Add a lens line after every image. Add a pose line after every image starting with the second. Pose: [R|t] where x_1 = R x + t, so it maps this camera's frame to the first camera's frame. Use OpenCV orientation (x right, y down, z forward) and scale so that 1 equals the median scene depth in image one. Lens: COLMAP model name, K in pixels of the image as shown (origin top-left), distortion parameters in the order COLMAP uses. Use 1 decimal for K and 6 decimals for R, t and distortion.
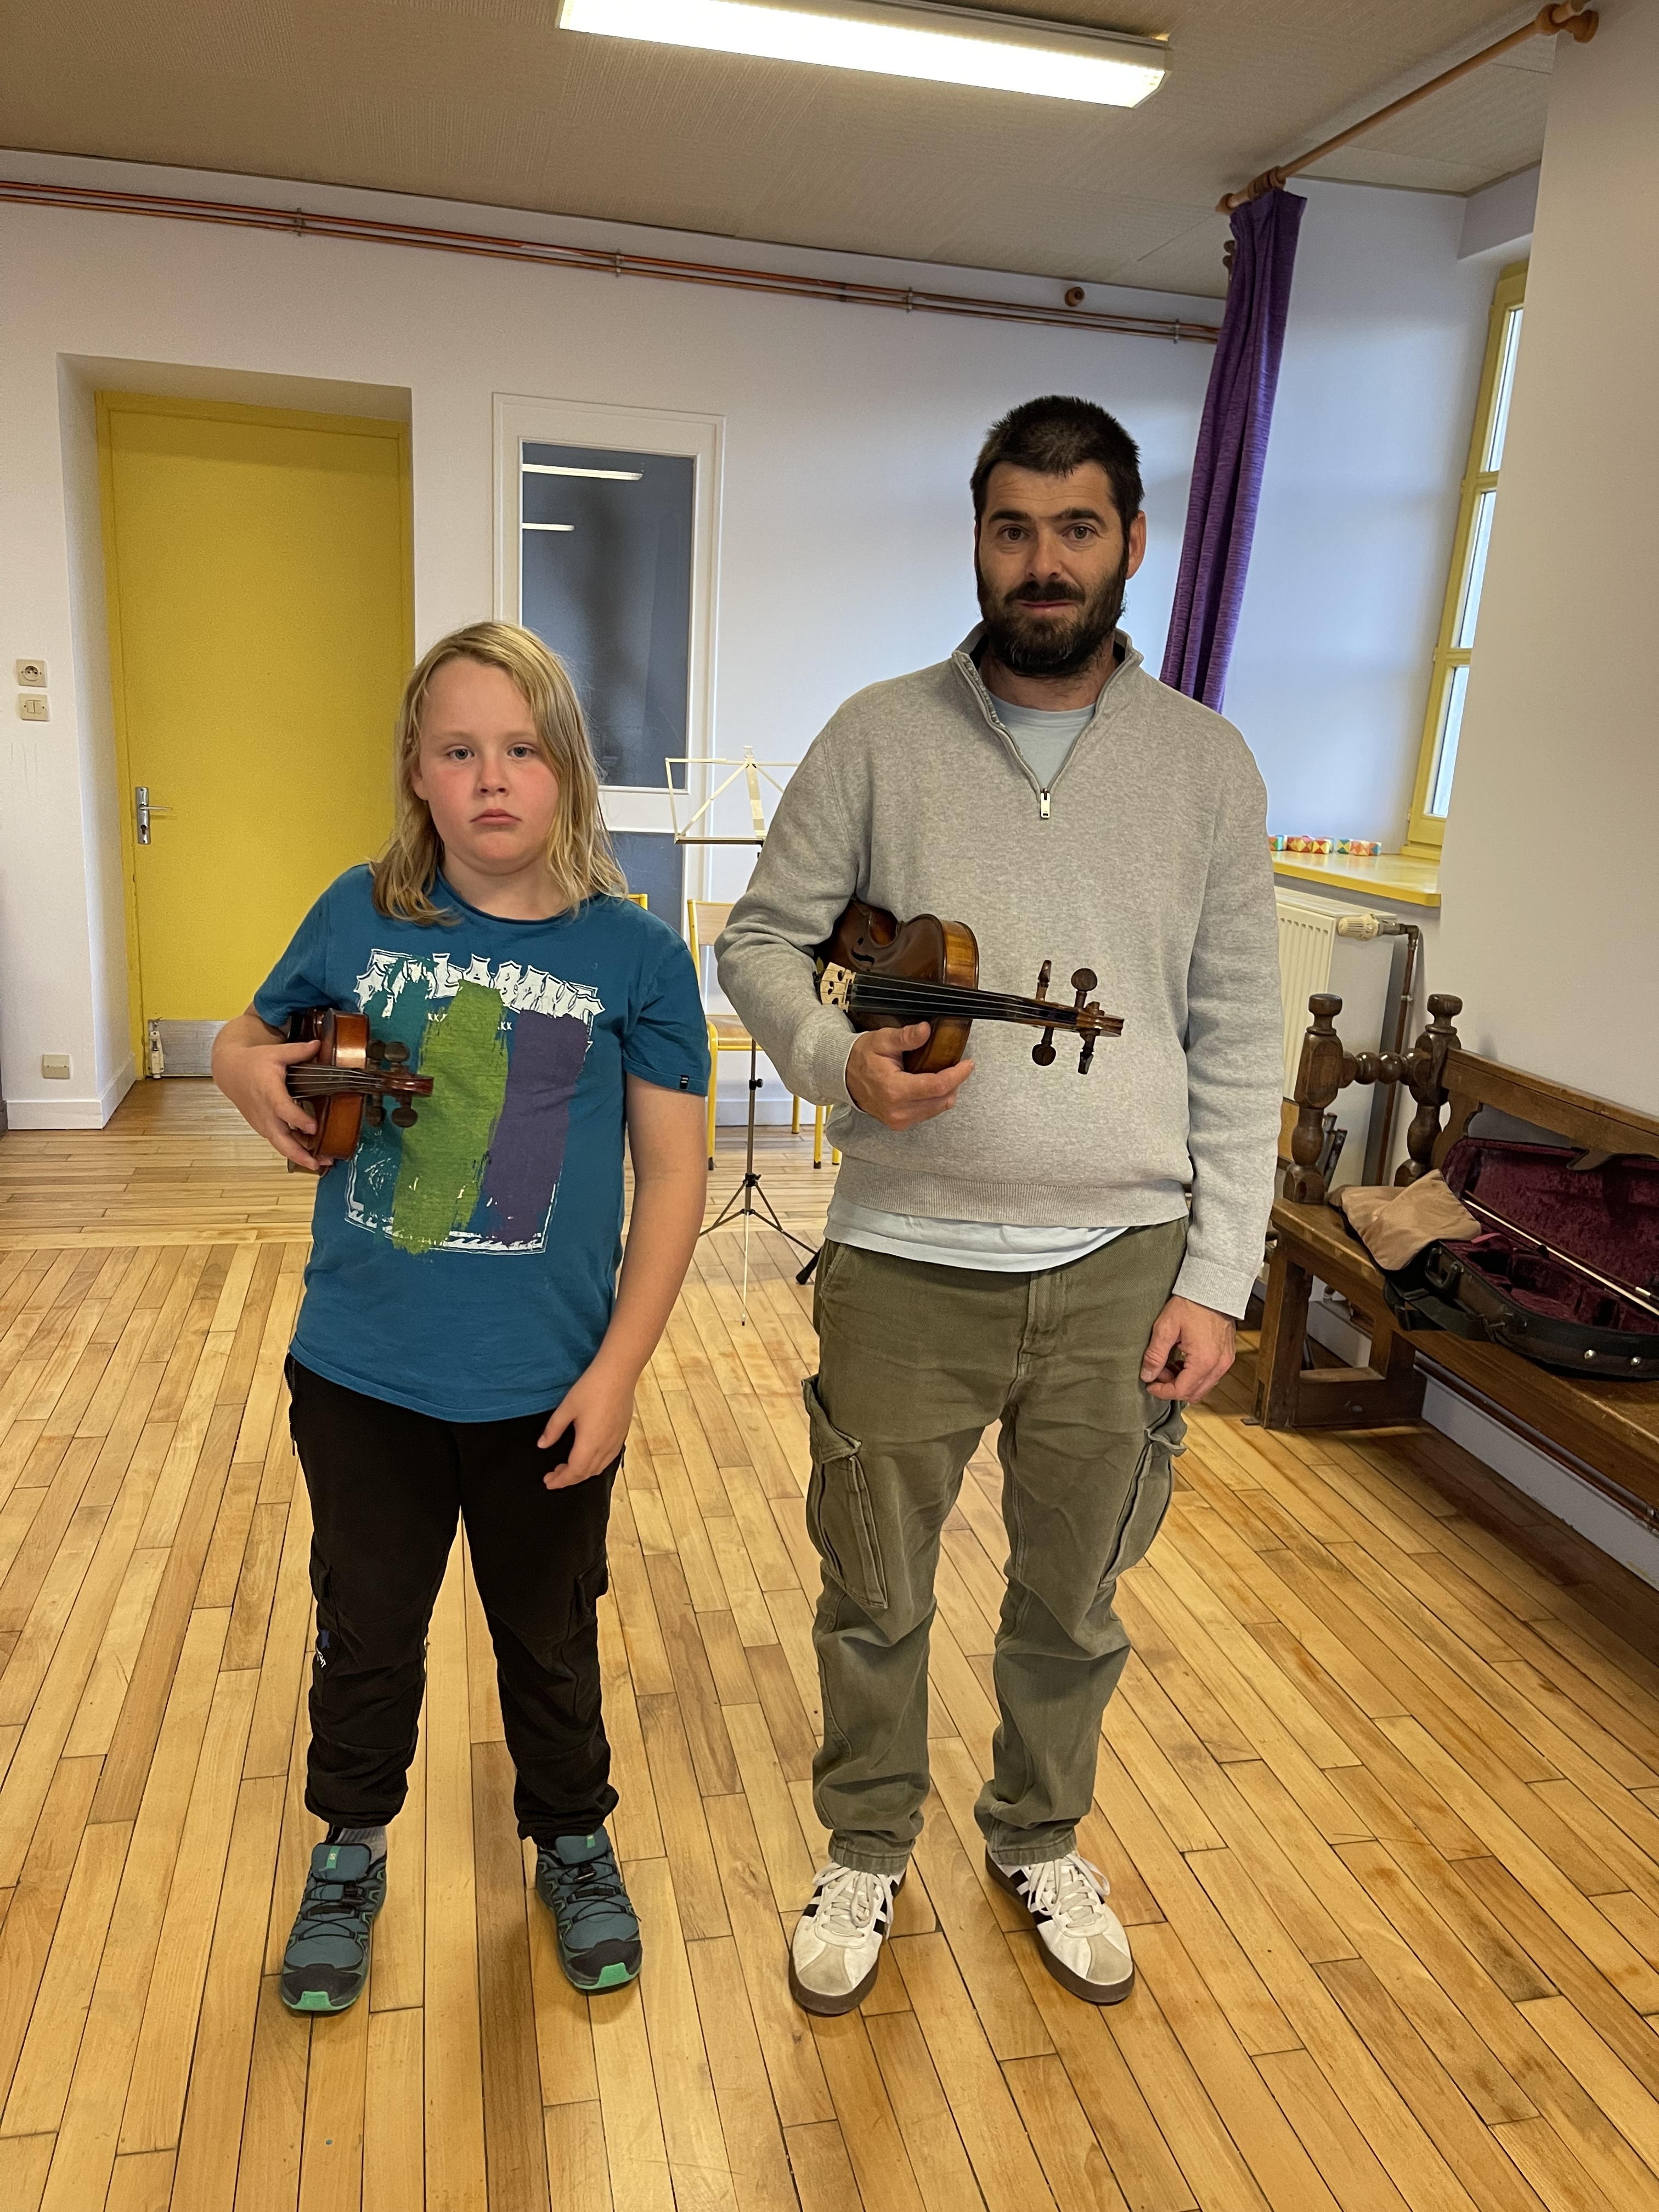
lens RADIAL K [[1683.7, 0, 831.5], [0, 1683.7, 1122.8], [0, 0, 1]] dist [0.054228, -0.069766]
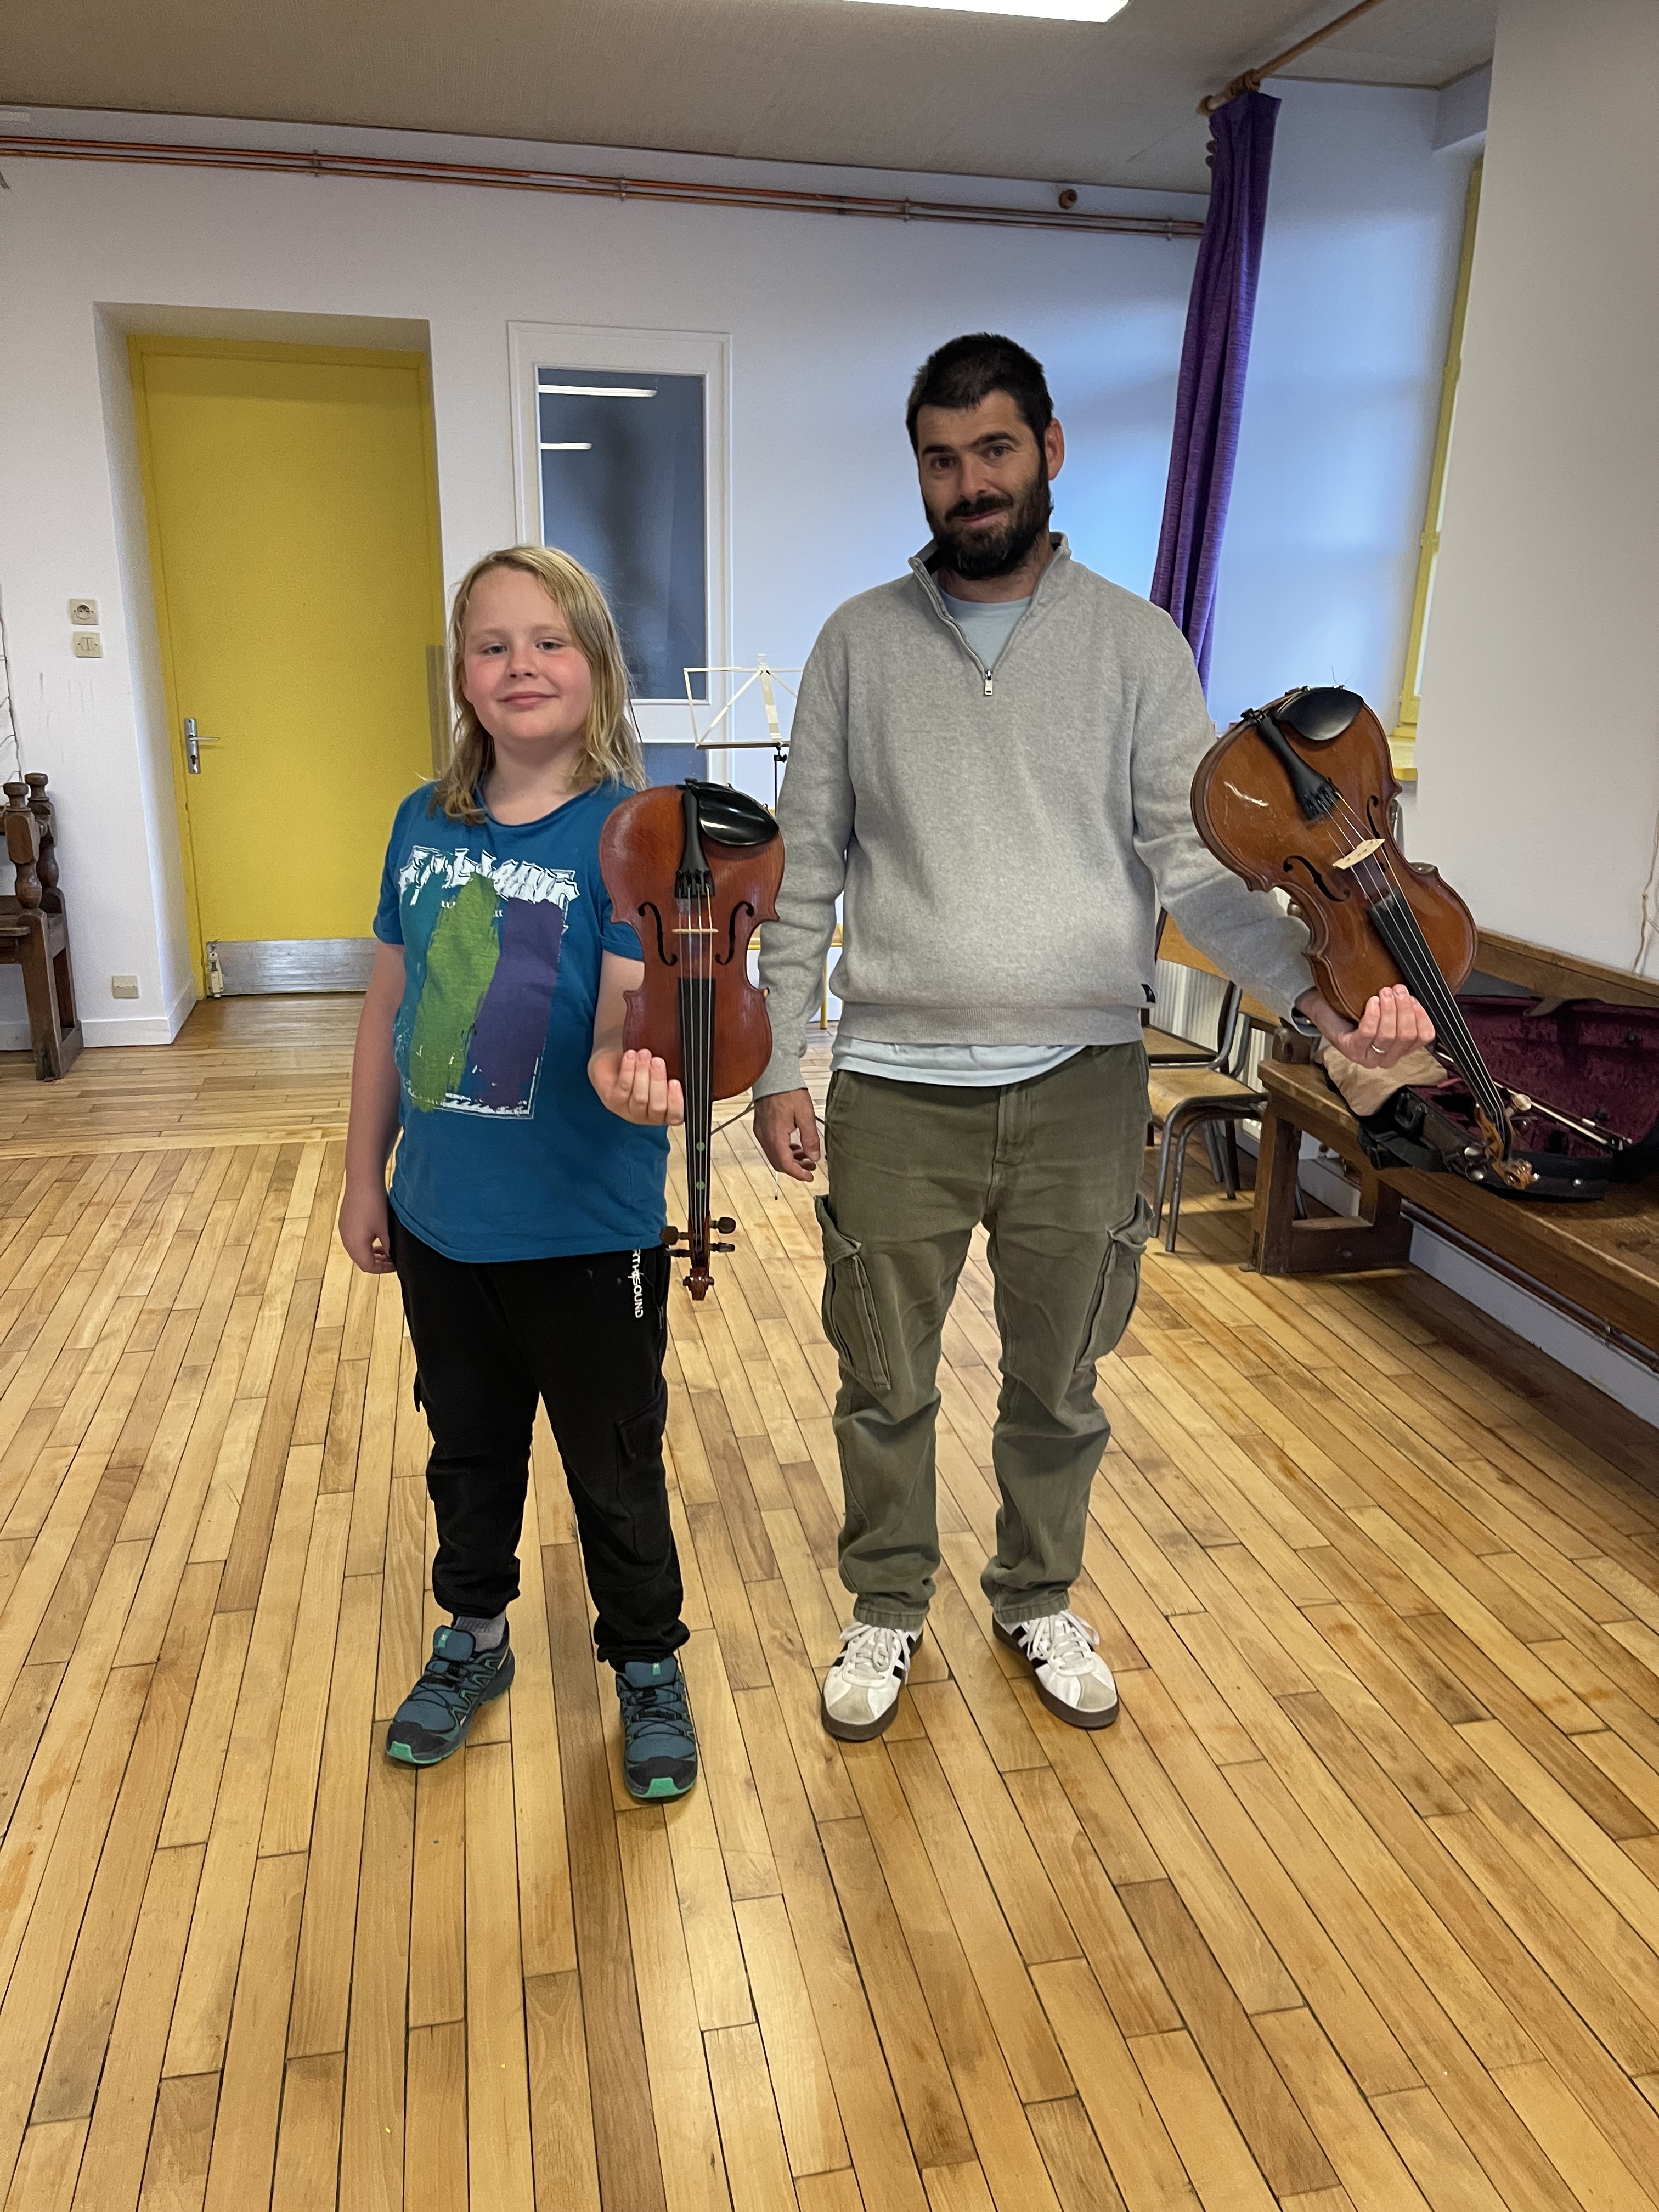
lens RADIAL K [[1683.7, 0, 832.9], [0, 1683.7, 1116.2], [0, 0, 1]] dist [0.054228, -0.069766]
pose [[0.999156, -0.032320, -0.025336, 0.017597], [0.033423, 0.998455, 0.044397, 0.028750], [0.023862, -0.045206, 0.998693, -0.097517]]
